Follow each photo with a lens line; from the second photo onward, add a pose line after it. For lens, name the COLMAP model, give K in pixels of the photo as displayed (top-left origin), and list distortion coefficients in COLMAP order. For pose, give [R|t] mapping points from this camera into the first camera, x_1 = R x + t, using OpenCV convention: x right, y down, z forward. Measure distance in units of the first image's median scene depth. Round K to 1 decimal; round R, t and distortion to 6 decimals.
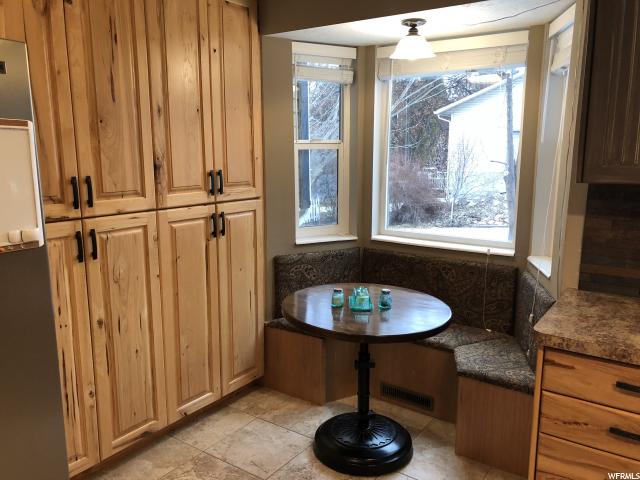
lens RADIAL K [[522.9, 0, 323.9], [0, 522.9, 240.3], [0, 0, 1]] dist [0.038524, -0.046925]
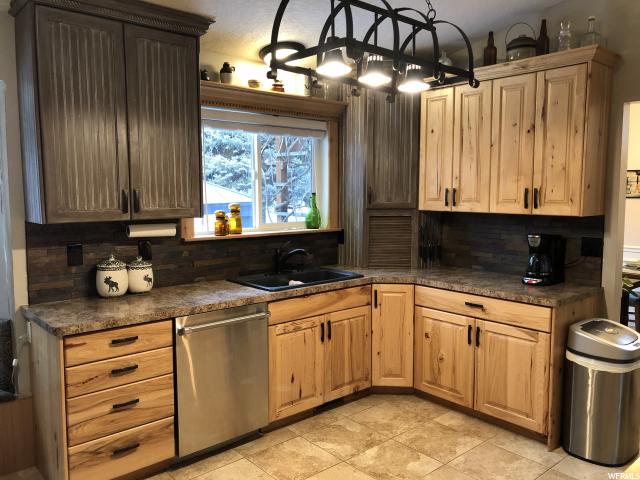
lens RADIAL K [[522.9, 0, 323.9], [0, 522.9, 240.3], [0, 0, 1]] dist [0.038524, -0.046925]
pose [[0.233344, -0.093155, 0.967922, -0.540261], [0.169577, 0.984046, 0.053826, -0.010329], [-0.957494, 0.151577, 0.245418, -0.052059]]
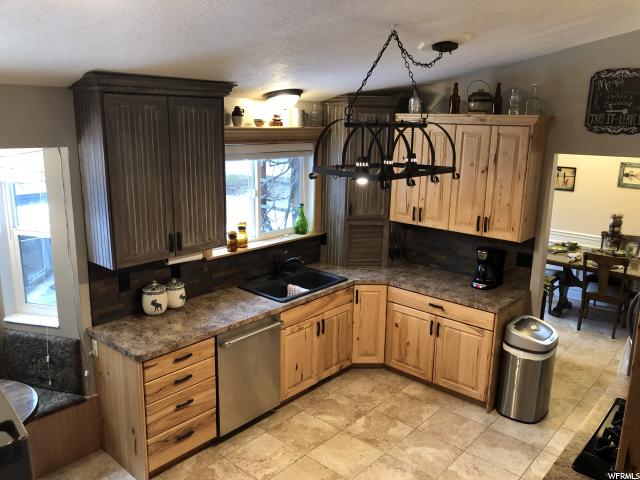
lens RADIAL K [[522.9, 0, 323.9], [0, 522.9, 240.3], [0, 0, 1]] dist [0.038524, -0.046925]
pose [[0.104597, -0.223658, 0.969039, -0.846764], [0.152882, 0.966418, 0.206551, -0.345788], [-0.982694, 0.126544, 0.135278, 0.040207]]
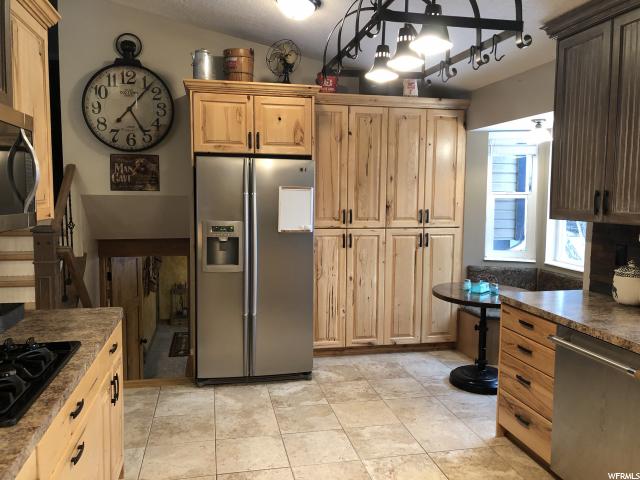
lens RADIAL K [[522.9, 0, 323.9], [0, 522.9, 240.3], [0, 0, 1]] dist [0.038524, -0.046925]
pose [[0.734840, 0.066530, -0.674969, 0.833645], [-0.126061, 0.991234, -0.039540, 0.093378], [0.666422, 0.114143, 0.736786, -0.588975]]
